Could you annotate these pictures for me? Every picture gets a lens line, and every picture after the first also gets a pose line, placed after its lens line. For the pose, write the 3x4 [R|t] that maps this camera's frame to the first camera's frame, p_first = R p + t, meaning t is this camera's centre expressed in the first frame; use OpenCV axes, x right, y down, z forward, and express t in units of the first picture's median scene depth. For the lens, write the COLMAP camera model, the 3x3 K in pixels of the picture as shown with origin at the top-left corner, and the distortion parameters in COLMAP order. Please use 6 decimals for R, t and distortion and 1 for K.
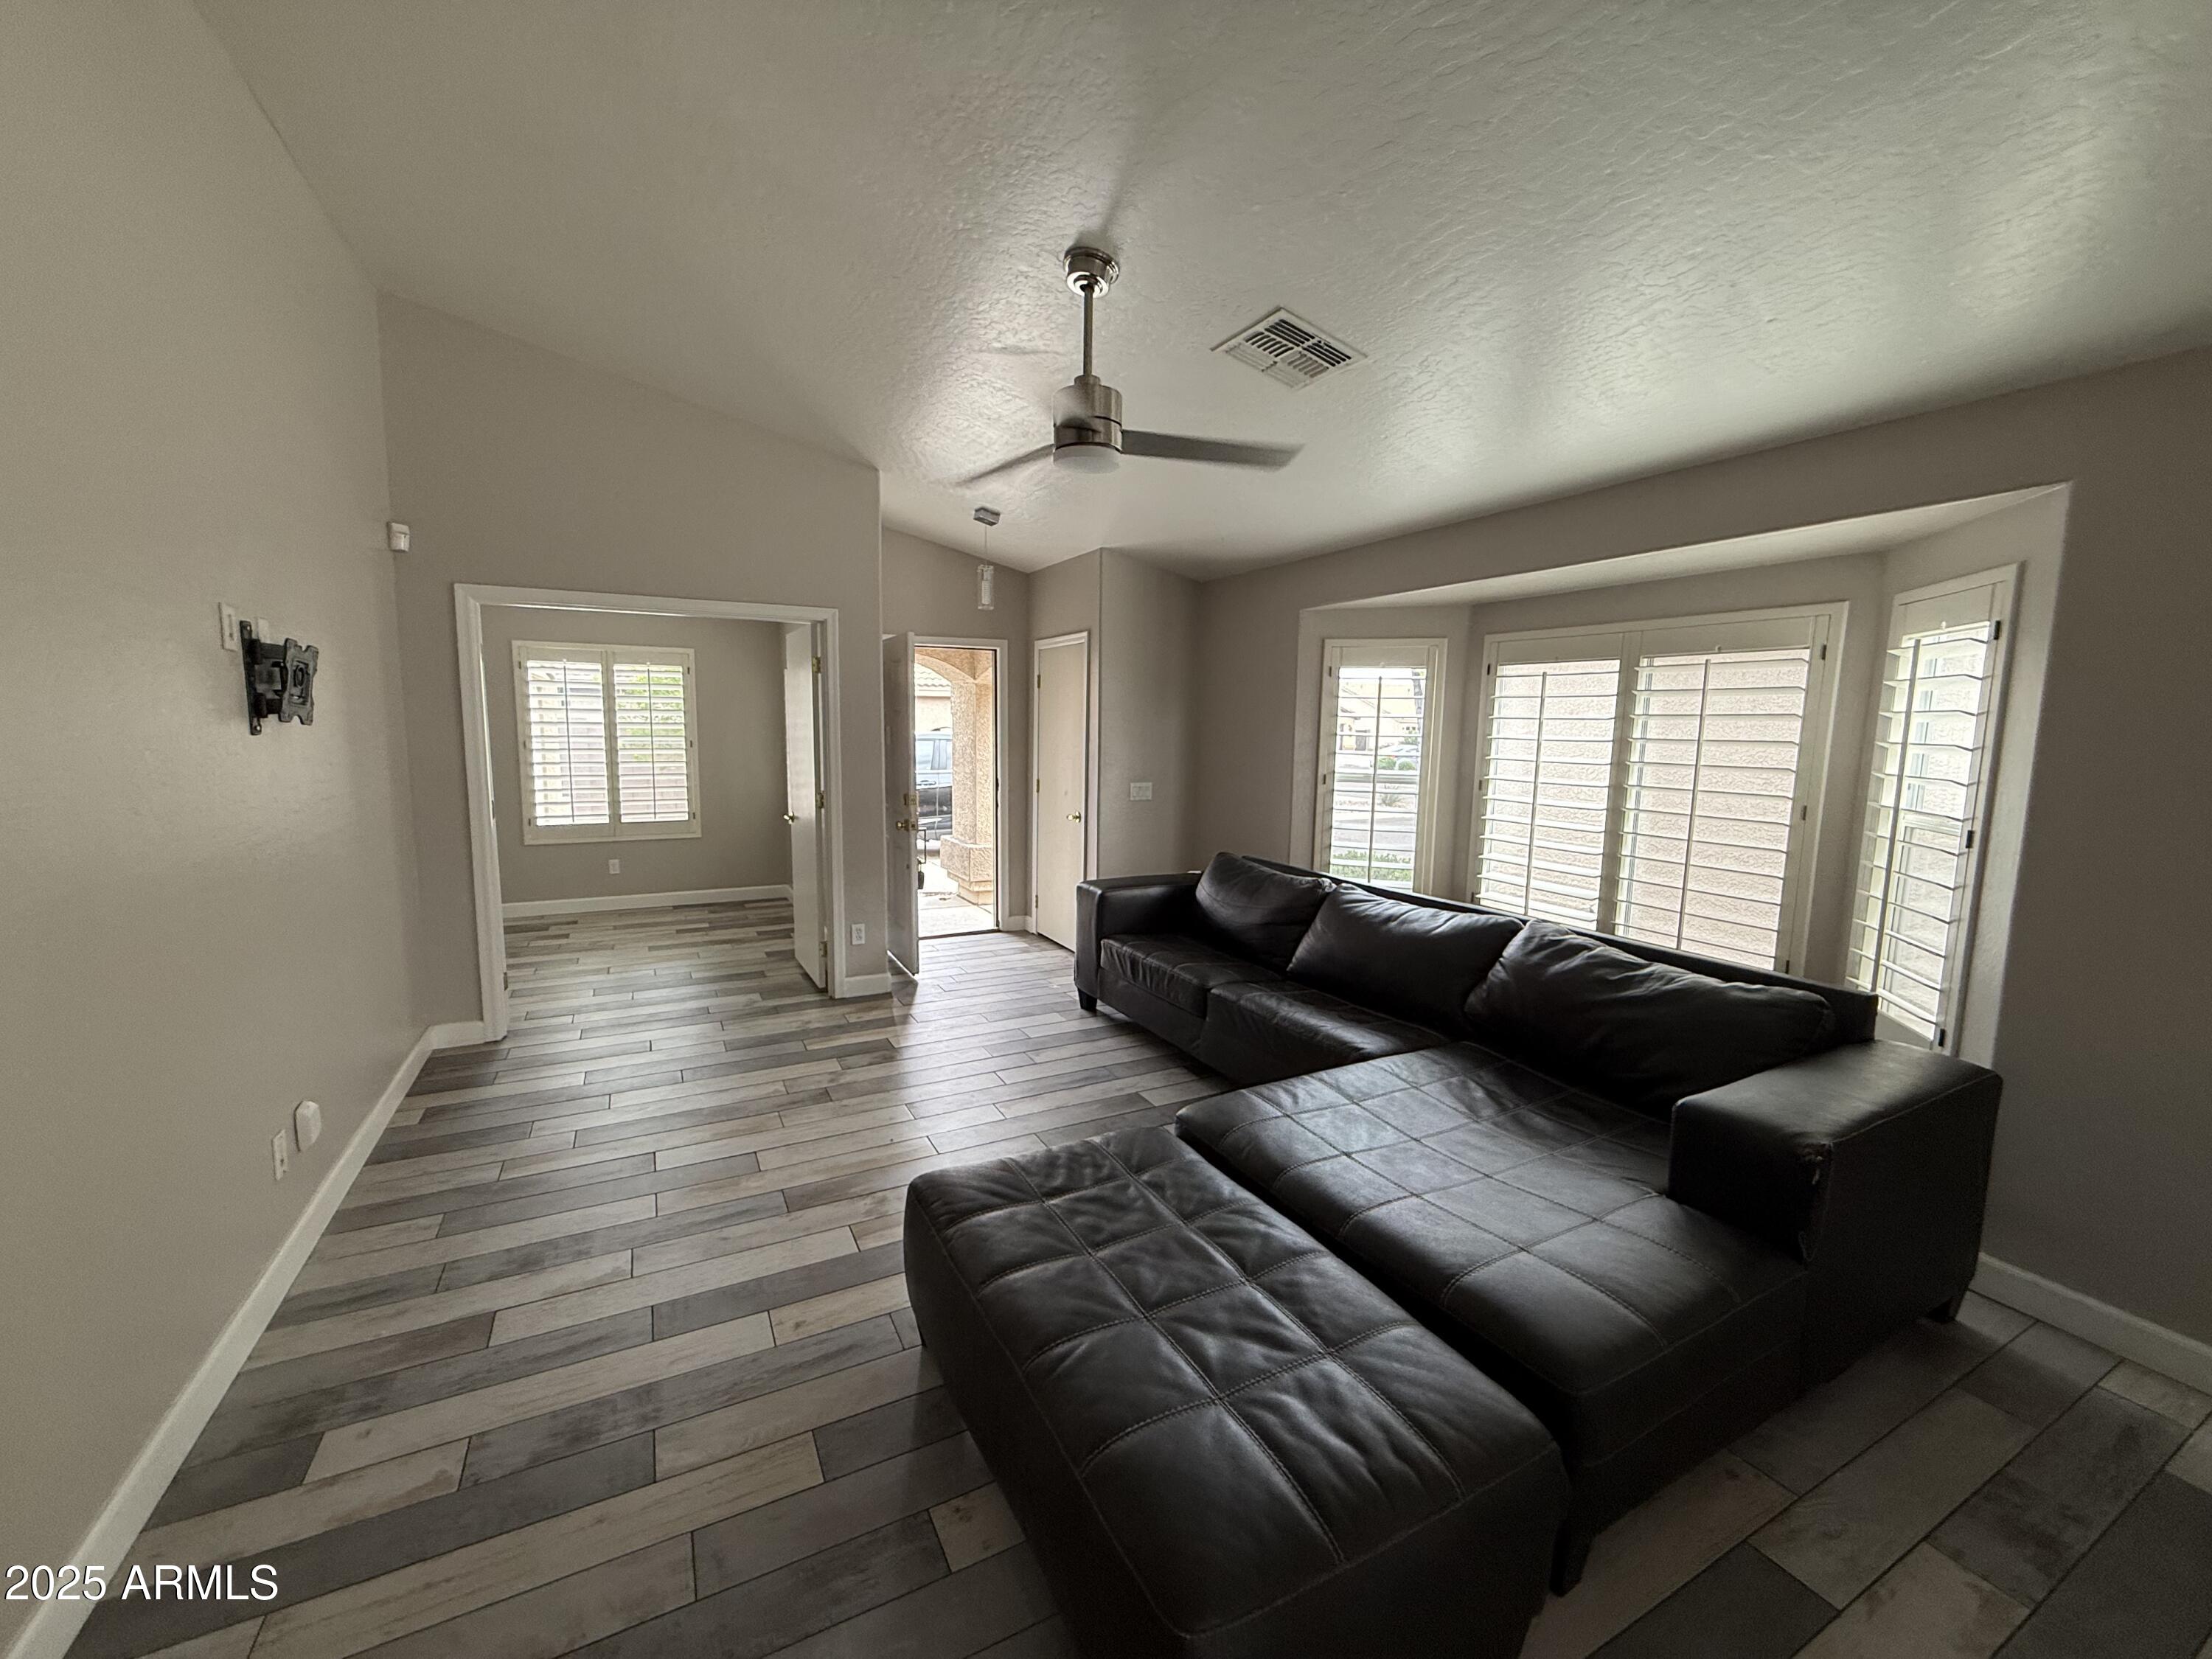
lens RADIAL K [[883.5, 0, 1100.6], [0, 883.5, 833.7], [0, 0, 1]] dist [0.001057, -0.000353]
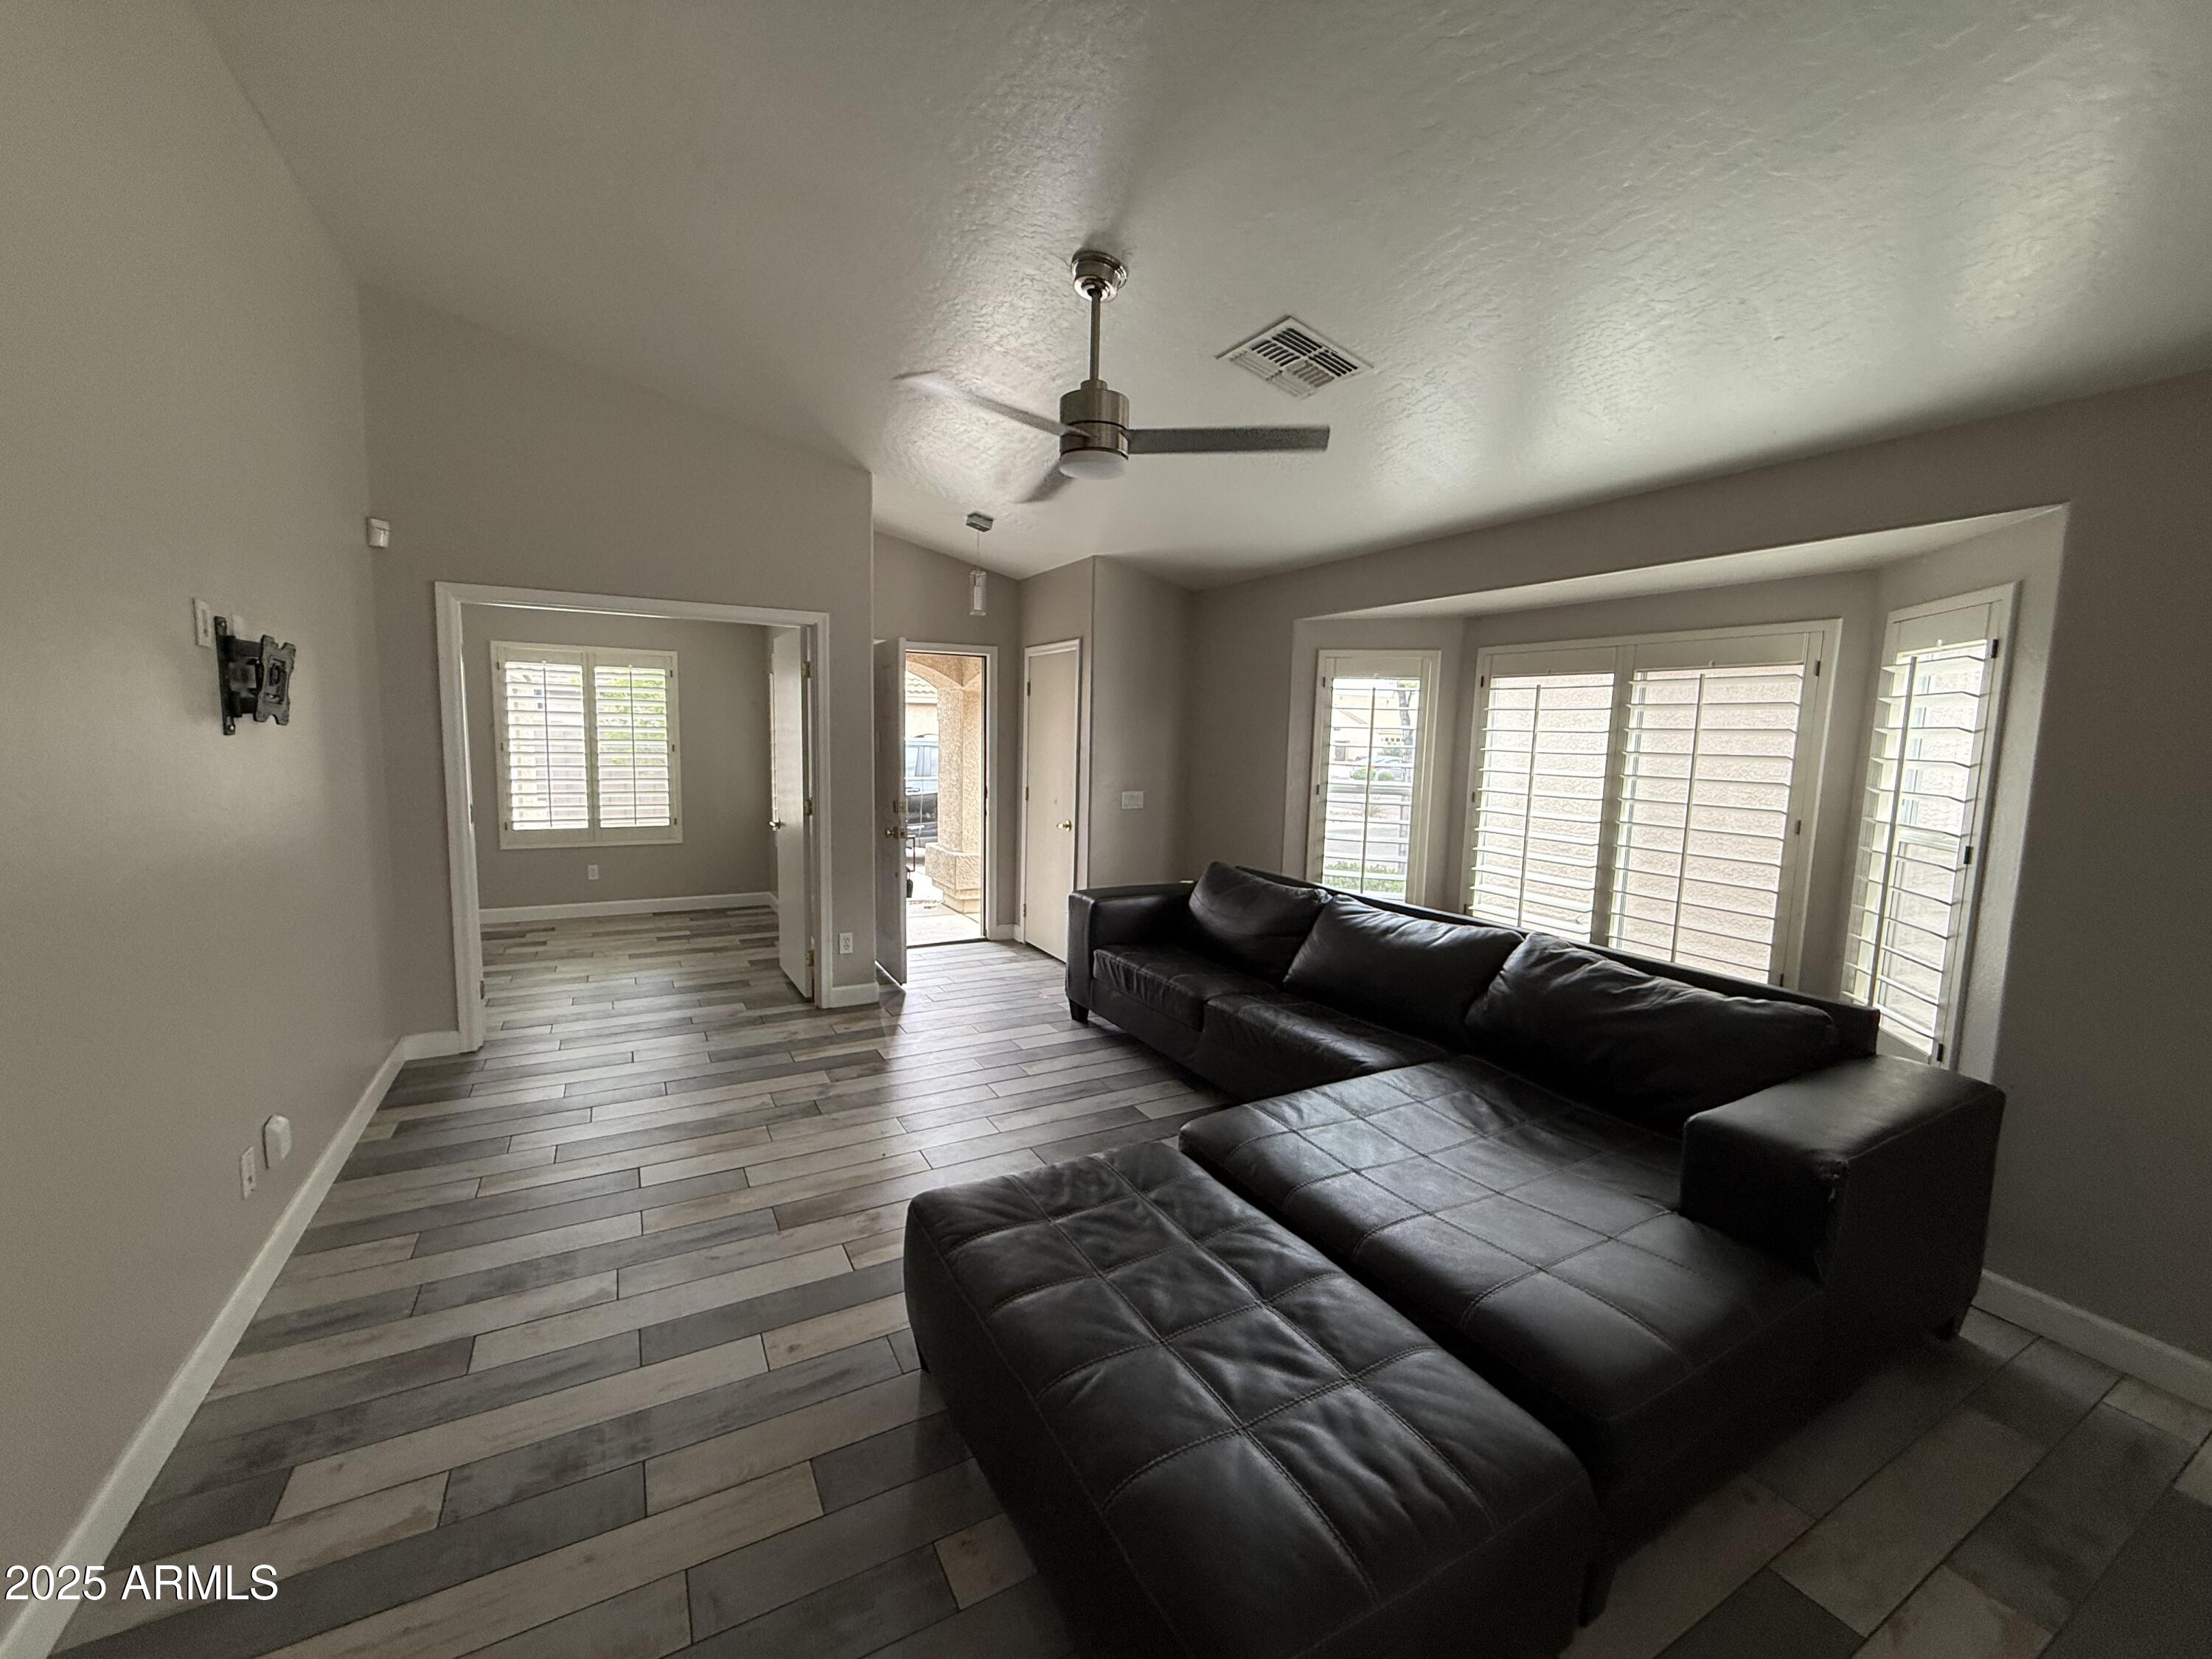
lens RADIAL K [[883.5, 0, 1100.6], [0, 883.5, 834.1], [0, 0, 1]] dist [0.001057, -0.000353]
pose [[0.999703, 0.007281, 0.023258, -0.026081], [-0.007077, 0.999936, -0.008860, -0.001813], [-0.023321, 0.008693, 0.999690, 0.015022]]
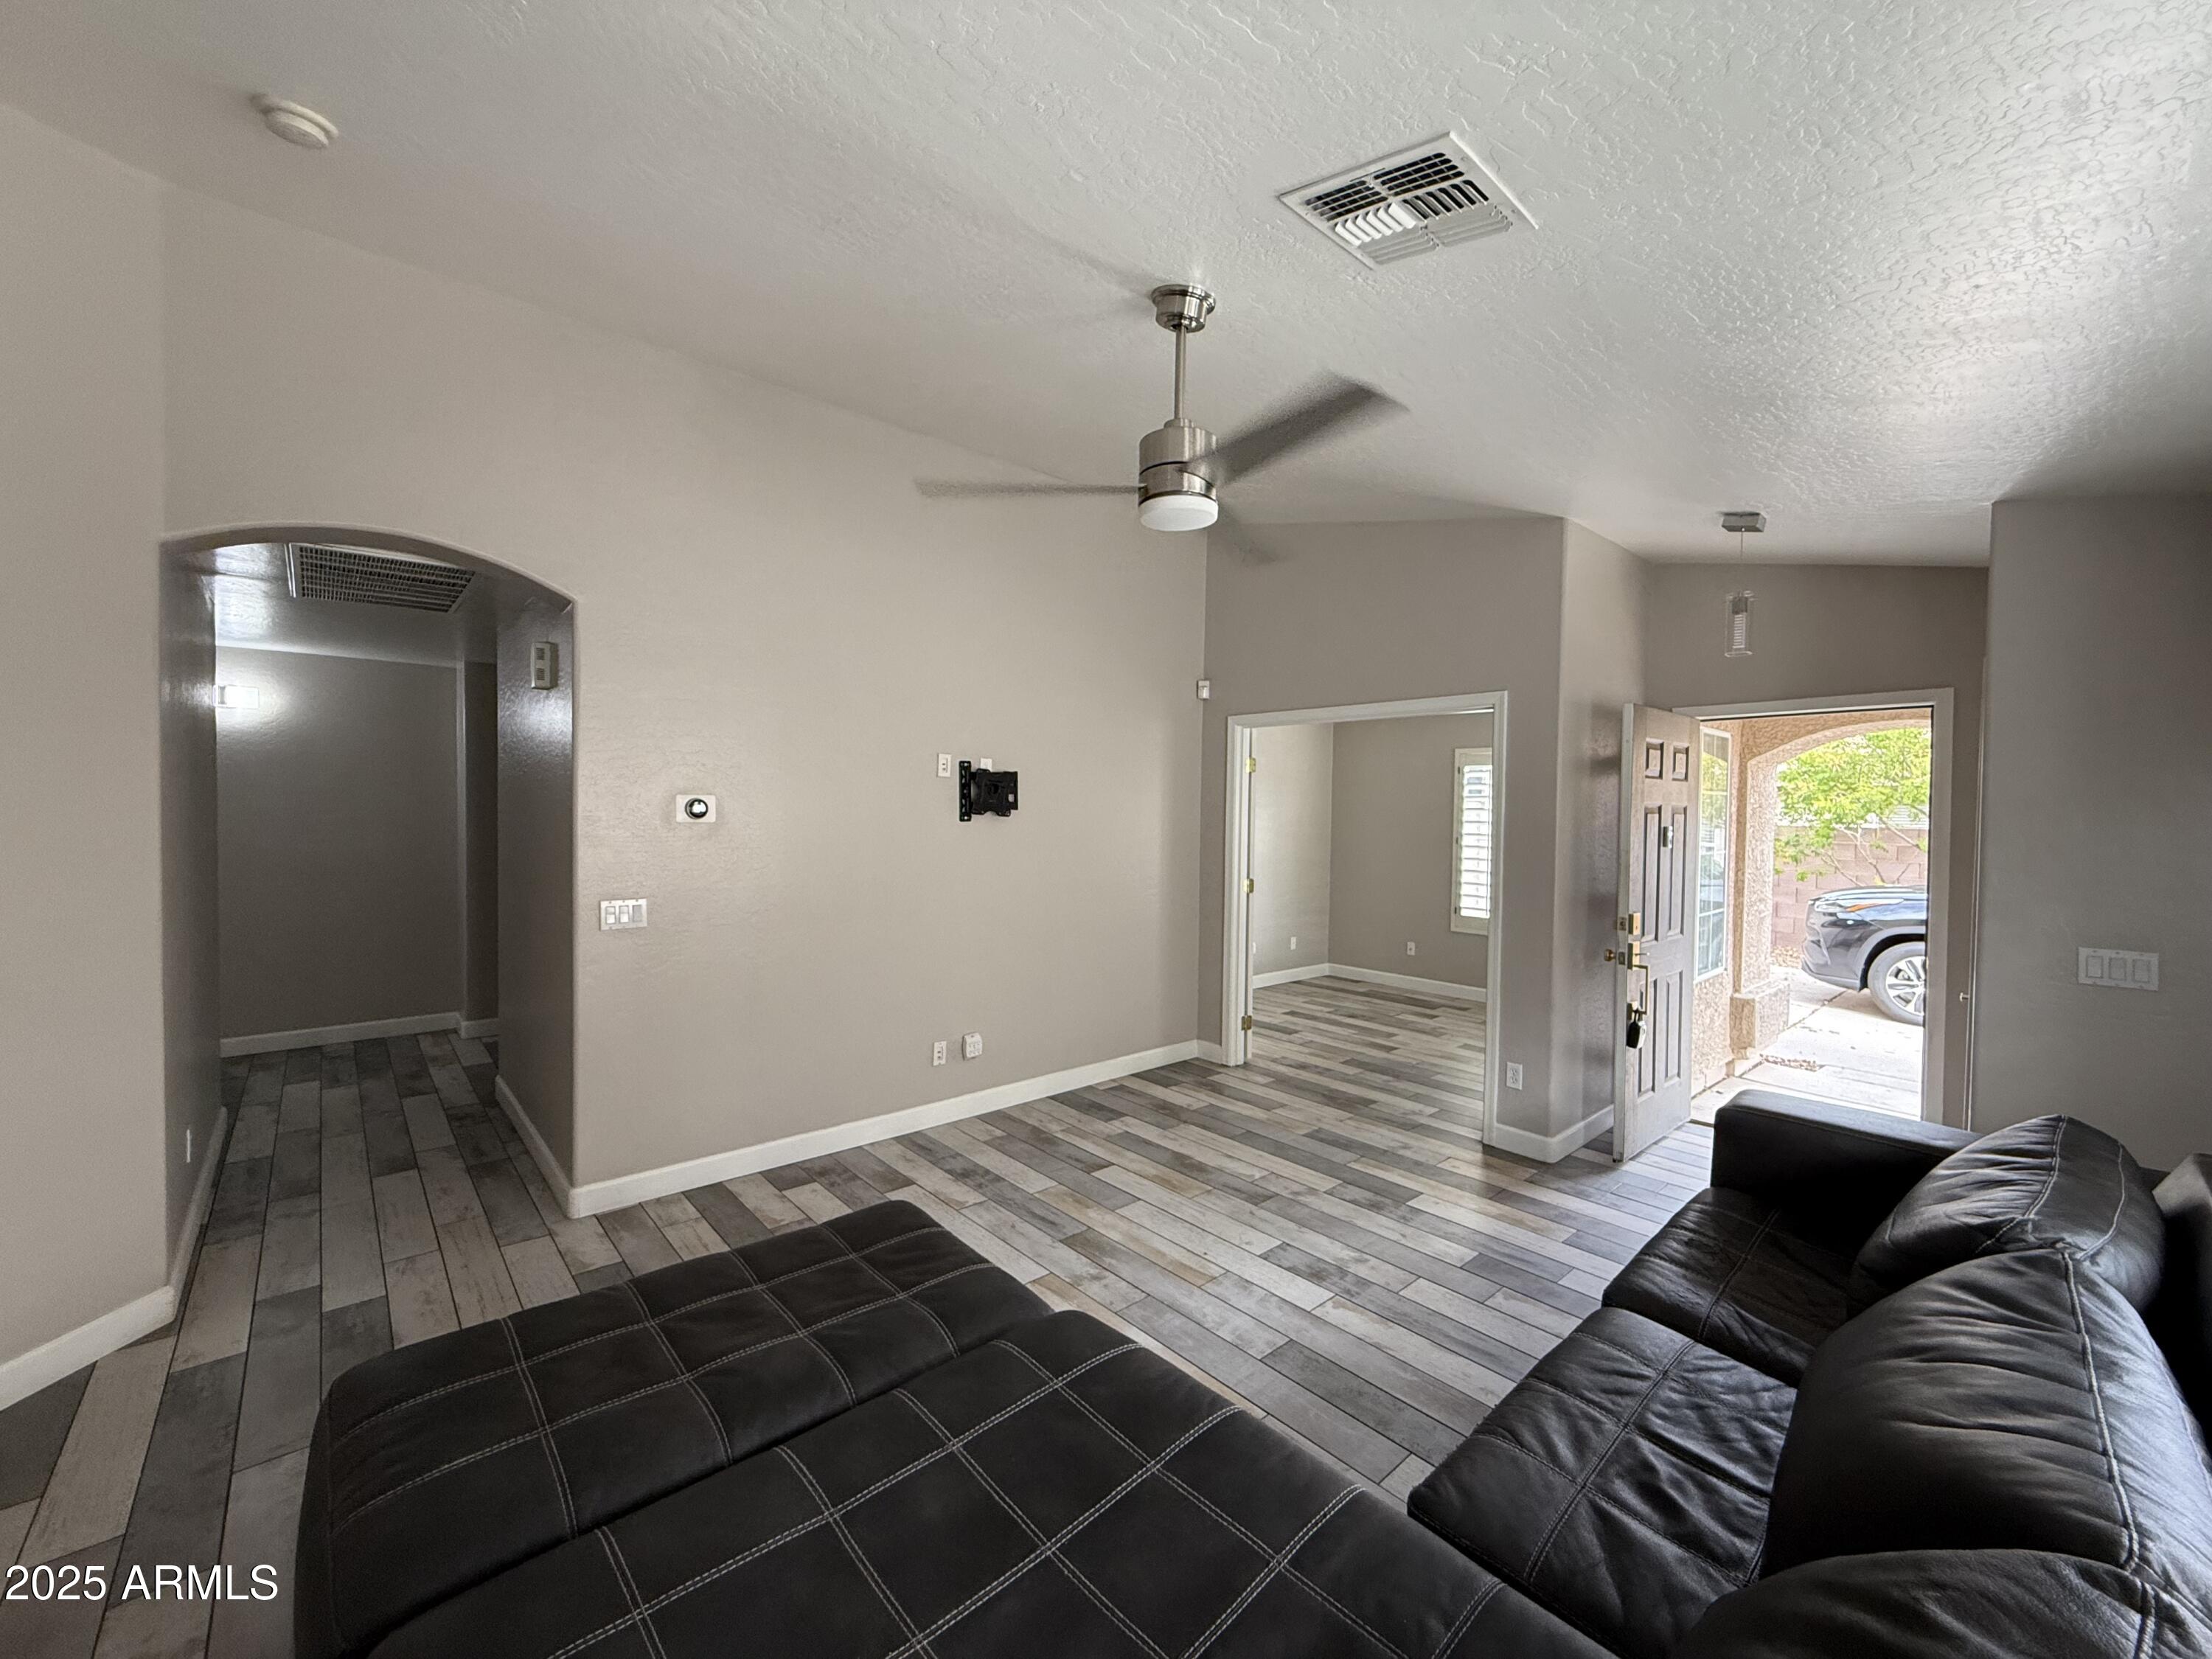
lens RADIAL K [[883.5, 0, 1098.8], [0, 883.5, 834.1], [0, 0, 1]] dist [0.001057, -0.000353]
pose [[0.238784, 0.018655, -0.970894, 0.792491], [-0.131503, 0.991227, -0.013297, -0.087441], [0.962128, 0.130850, 0.239142, 0.740307]]
